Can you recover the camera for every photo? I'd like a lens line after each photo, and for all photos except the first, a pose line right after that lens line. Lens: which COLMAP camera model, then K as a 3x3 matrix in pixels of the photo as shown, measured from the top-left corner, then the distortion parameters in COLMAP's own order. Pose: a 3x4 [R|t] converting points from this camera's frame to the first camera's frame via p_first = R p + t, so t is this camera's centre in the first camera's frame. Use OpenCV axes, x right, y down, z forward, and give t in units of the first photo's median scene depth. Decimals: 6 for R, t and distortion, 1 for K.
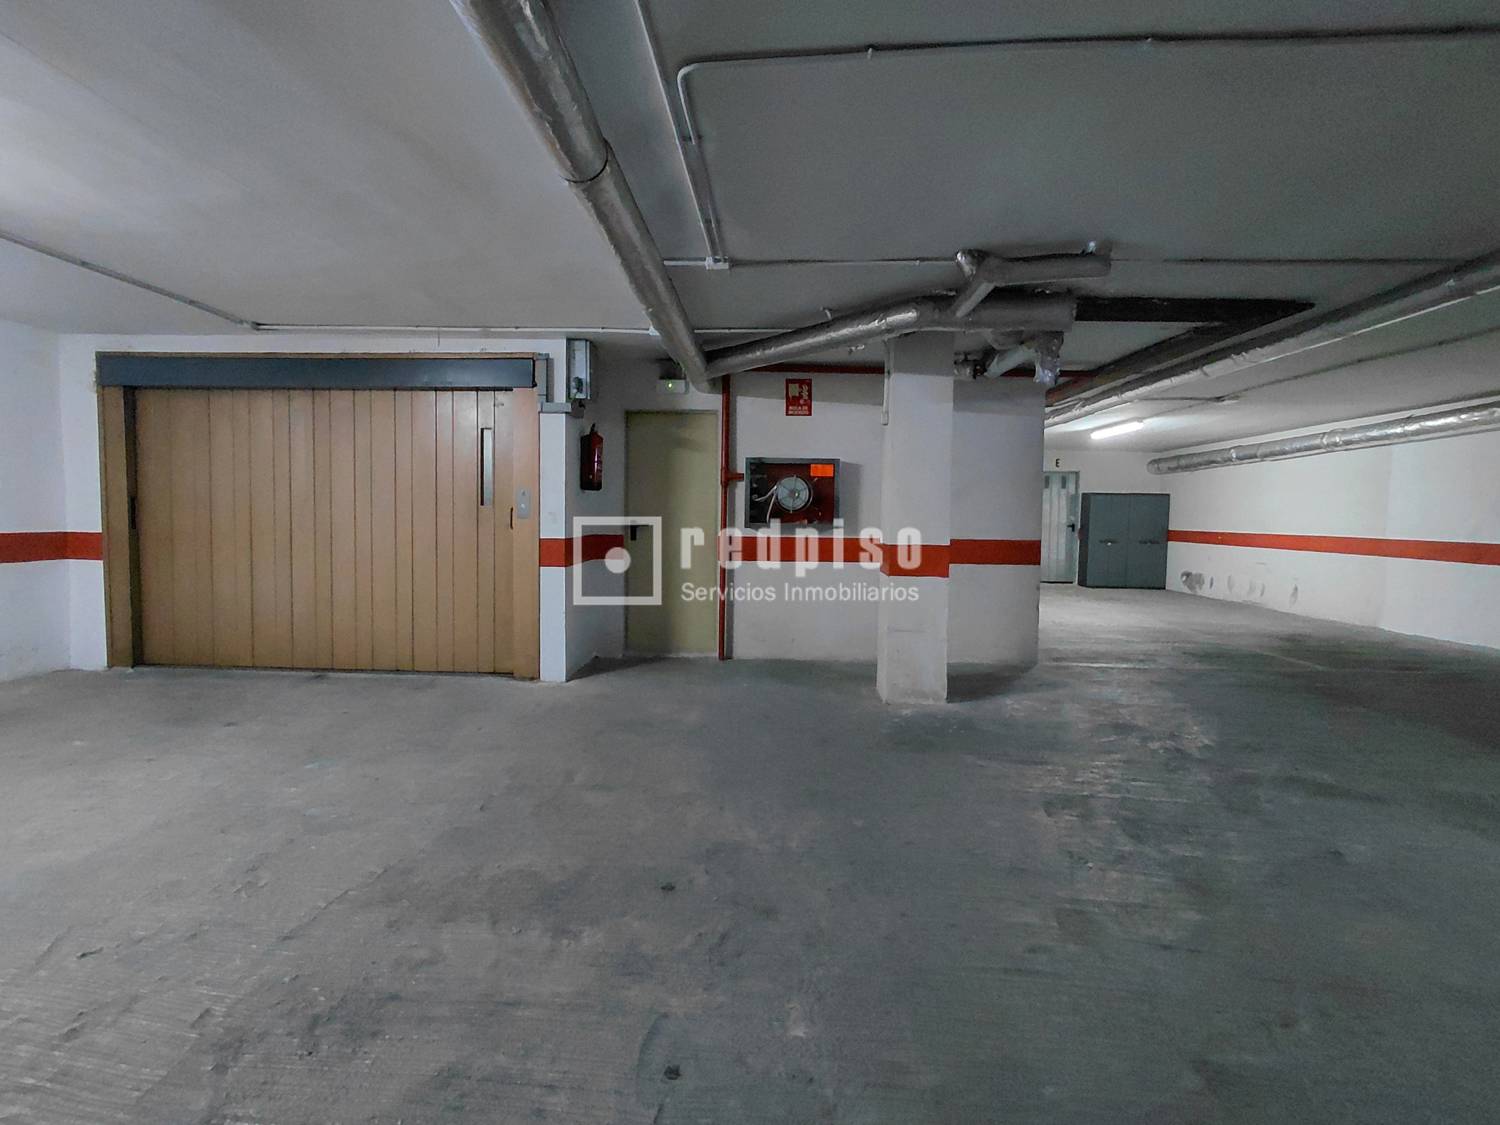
lens RADIAL K [[709.2, 0, 748.5], [0, 709.2, 551.9], [0, 0, 1]] dist [0.002626, -0.005877]
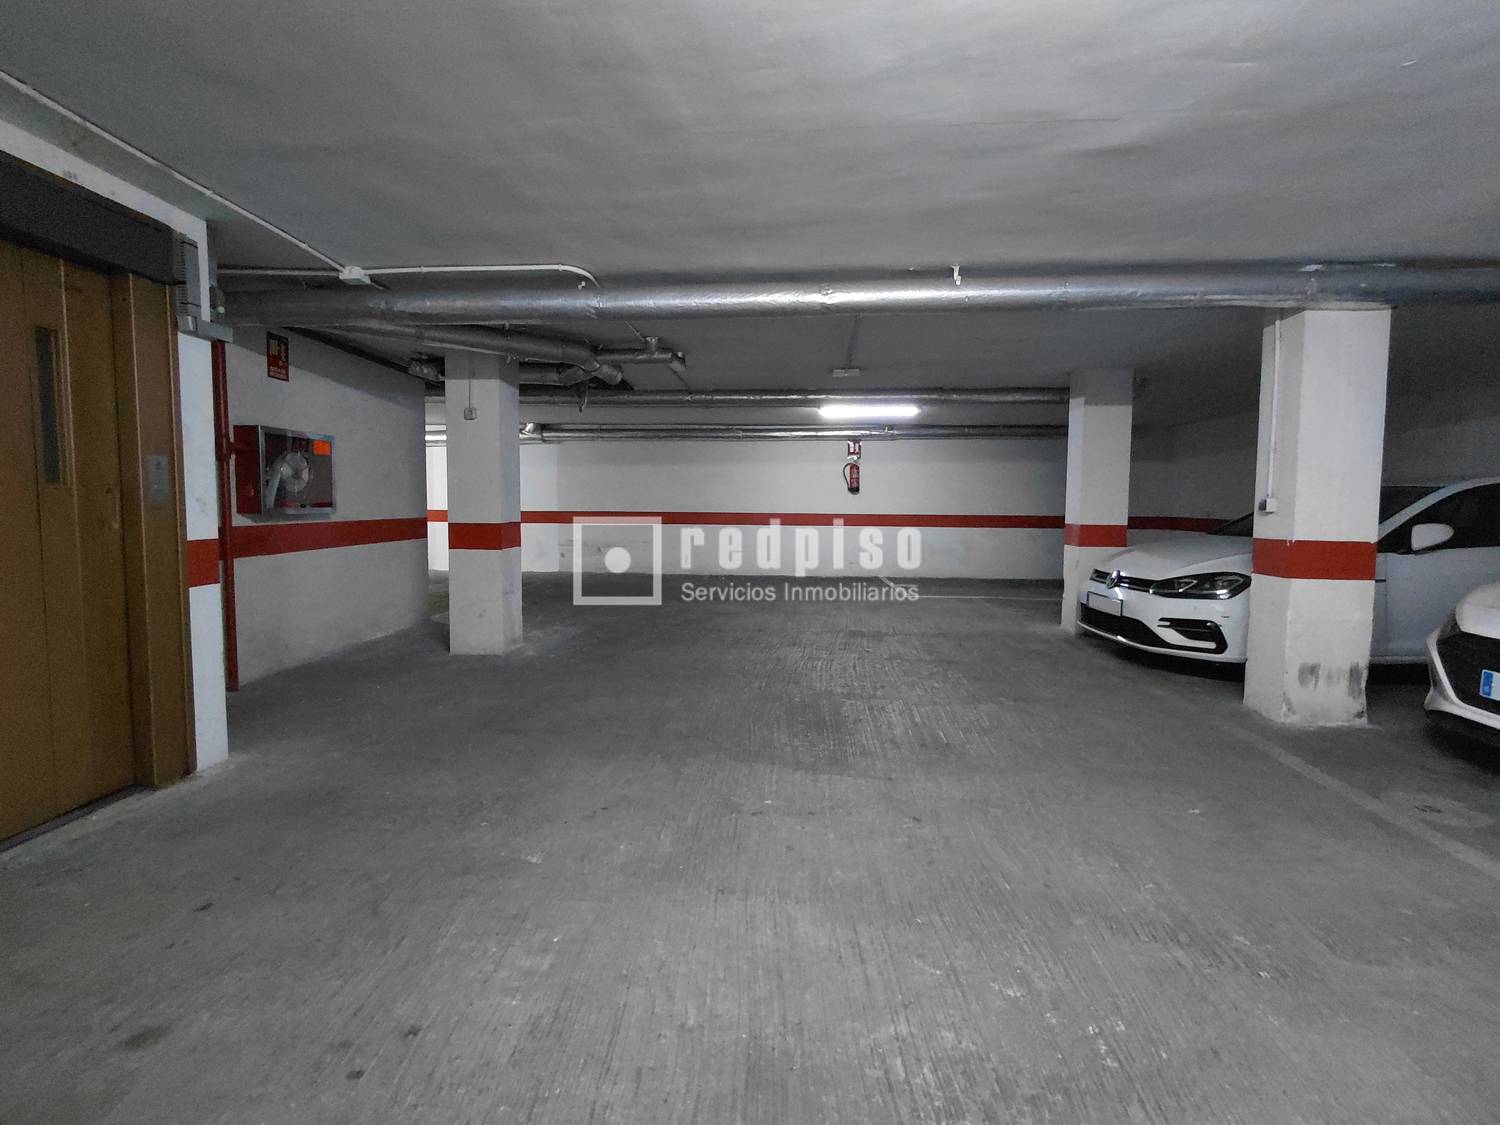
lens RADIAL K [[709.2, 0, 748.5], [0, 709.2, 551.9], [0, 0, 1]] dist [0.002626, -0.005877]
pose [[0.012305, -0.079962, 0.996722, -0.778181], [0.049309, 0.995633, 0.079266, -0.030462], [-0.998708, 0.048172, 0.016194, 0.455185]]
